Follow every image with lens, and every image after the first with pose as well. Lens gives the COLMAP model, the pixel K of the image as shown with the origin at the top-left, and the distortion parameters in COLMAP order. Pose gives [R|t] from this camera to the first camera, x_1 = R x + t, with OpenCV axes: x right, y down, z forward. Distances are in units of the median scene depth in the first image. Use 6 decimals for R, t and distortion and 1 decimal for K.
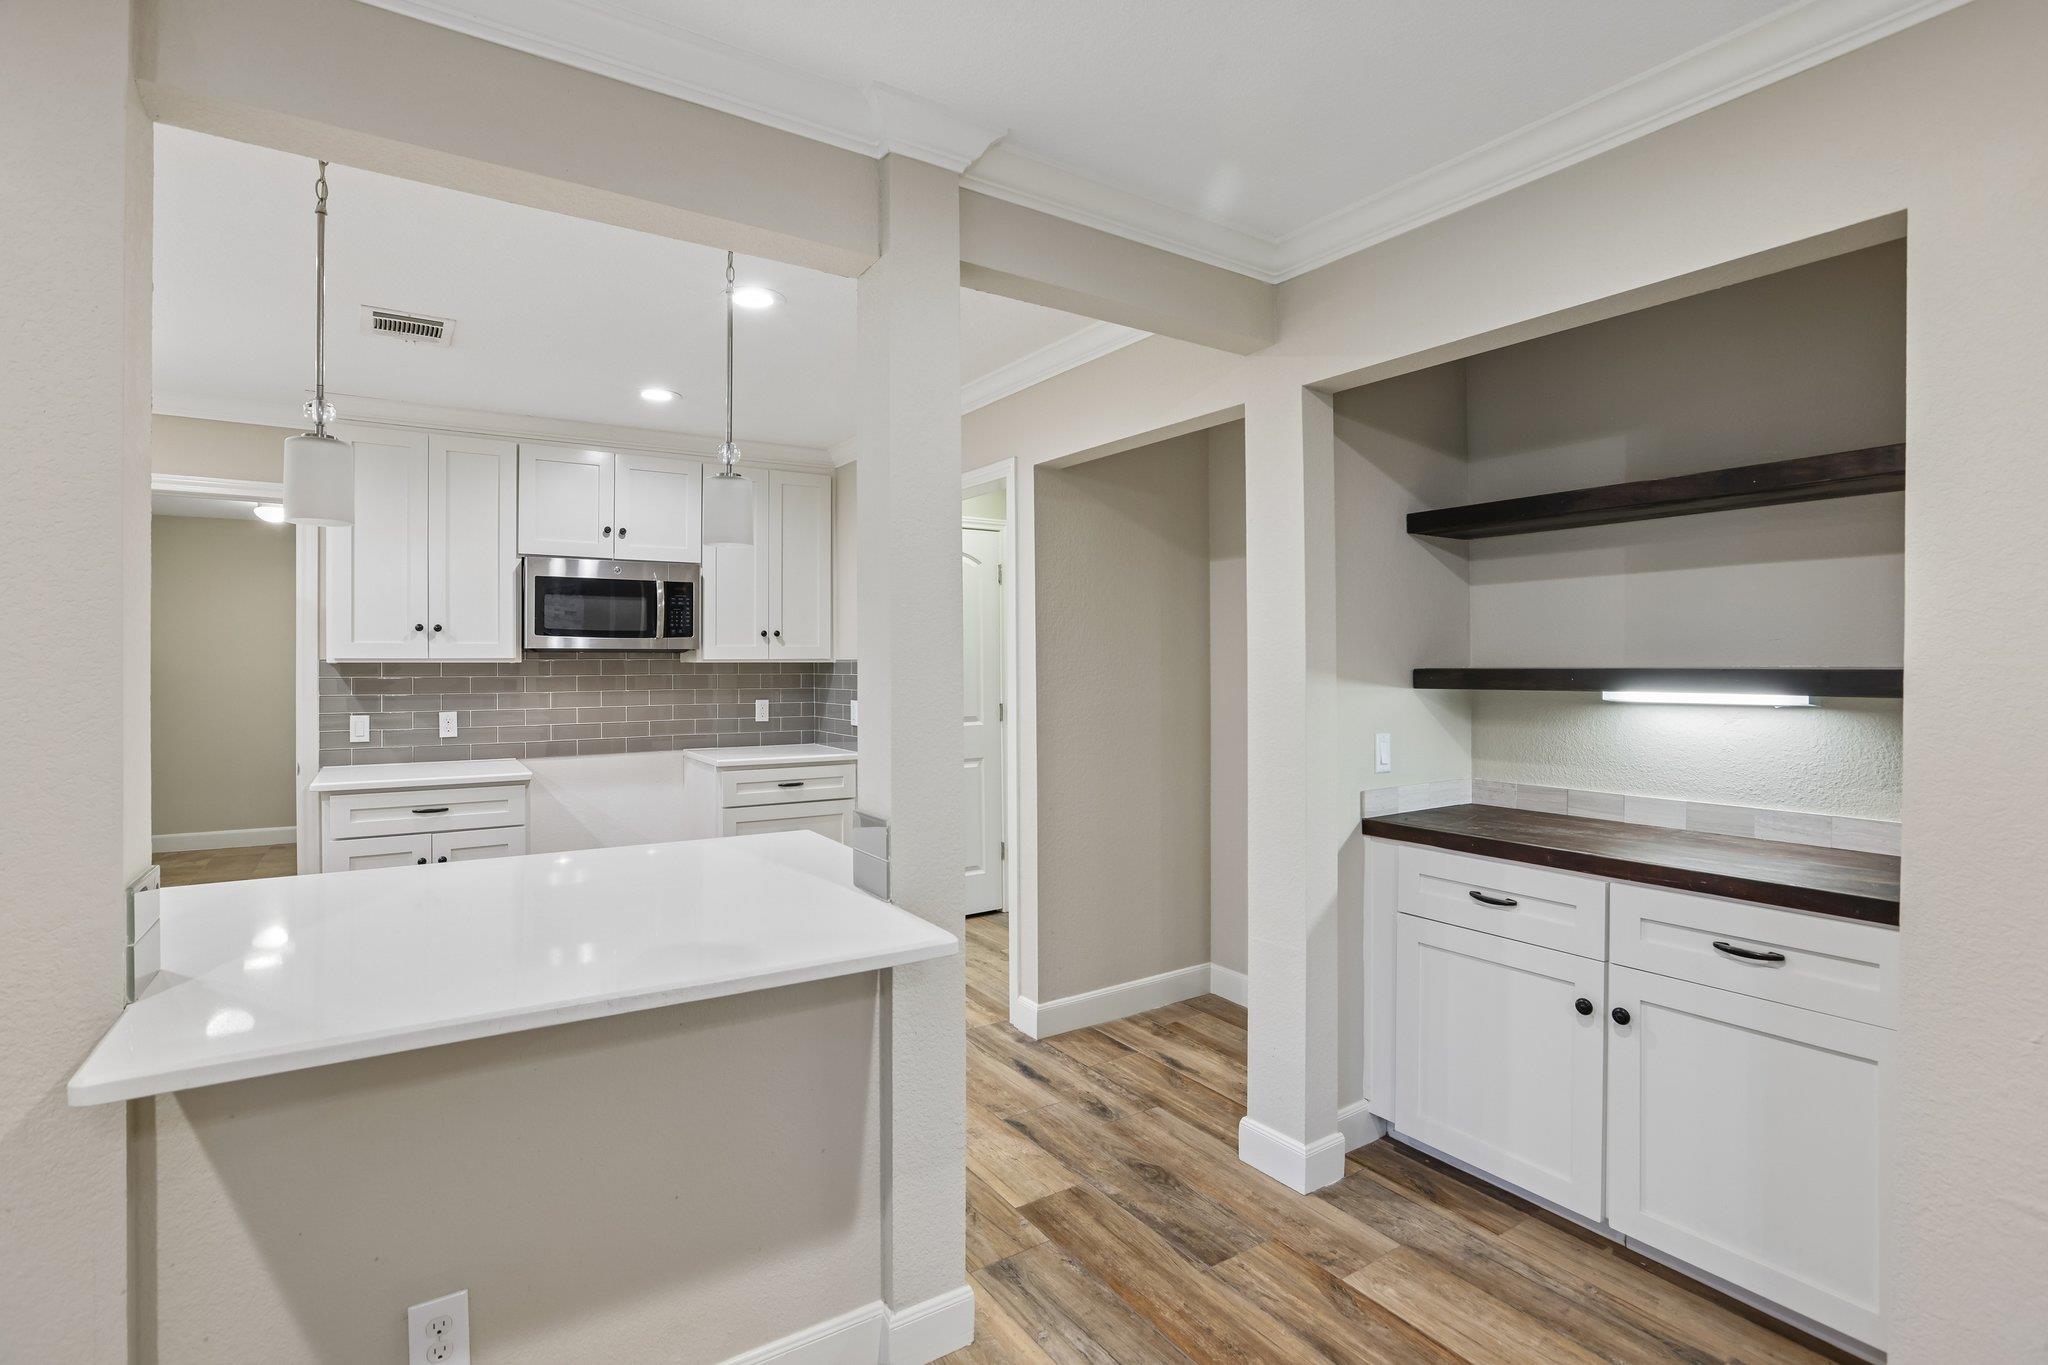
lens RADIAL K [[957.1, 0, 1021.1], [0, 957.1, 662.2], [0, 0, 1]] dist [-0.062676, 0.028433]
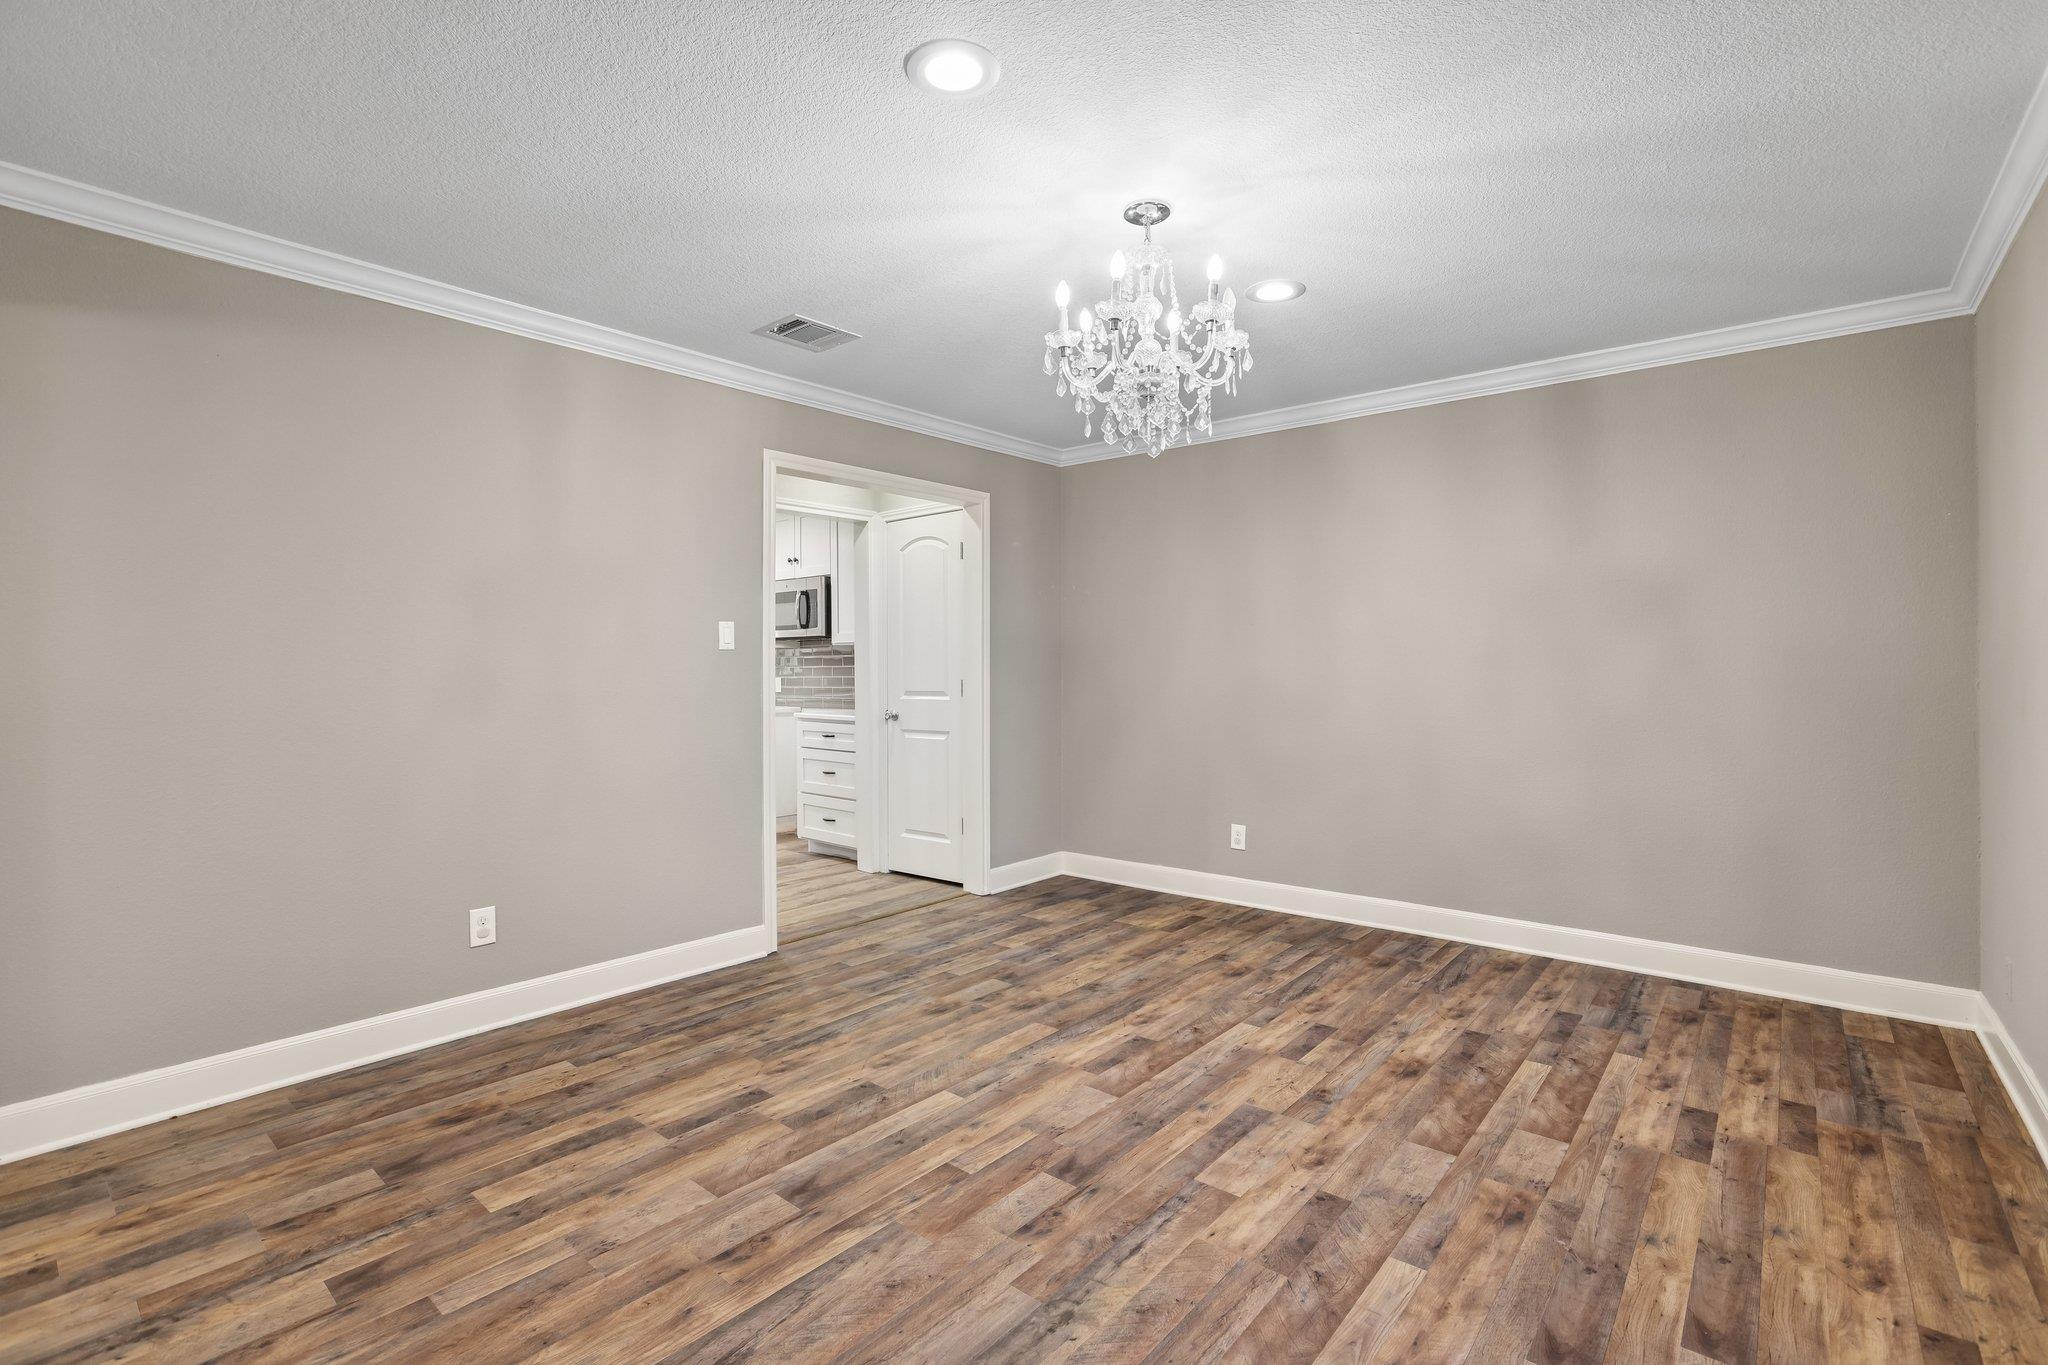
lens RADIAL K [[923.5, 0, 1027.0], [0, 923.5, 673.8], [0, 0, 1]] dist [-0.061665, 0.024447]
pose [[0.280260, 0.001958, -0.959922, 1.379599], [-0.000407, 0.999998, 0.001921, 0.051813], [0.959924, -0.000148, 0.280260, 1.173210]]
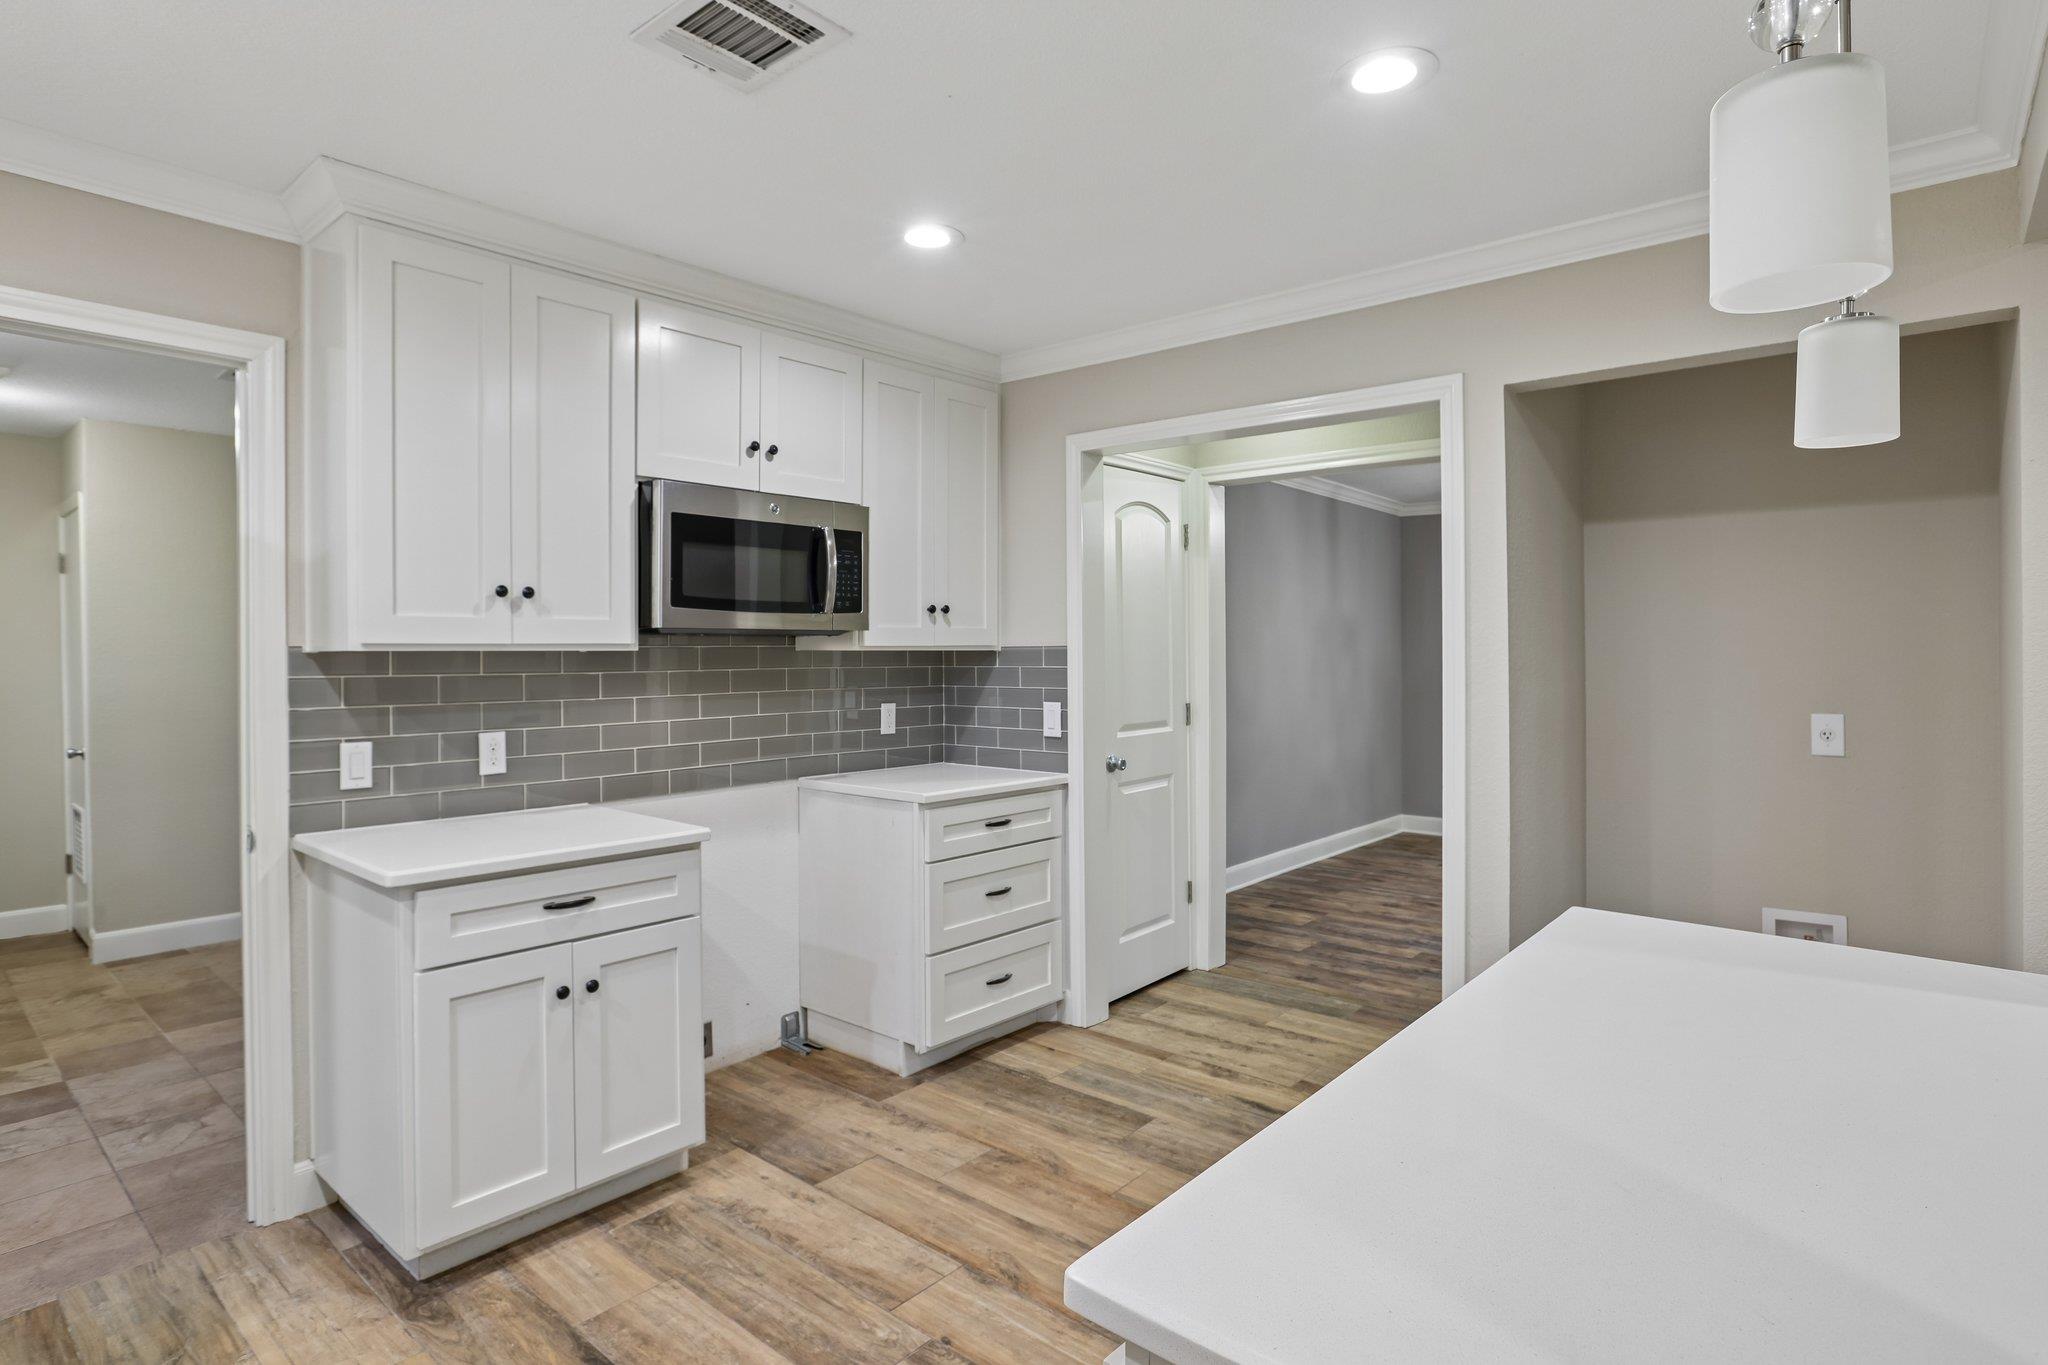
lens RADIAL K [[1056.6, 0, 1022.3], [0, 1056.6, 656.1], [0, 0, 1]] dist [-0.060617, 0.034884]
pose [[0.962352, -0.003377, 0.271785, -0.567310], [0.002343, 0.999989, 0.004131, 0.001949], [-0.271796, -0.003338, 0.962349, 0.315856]]
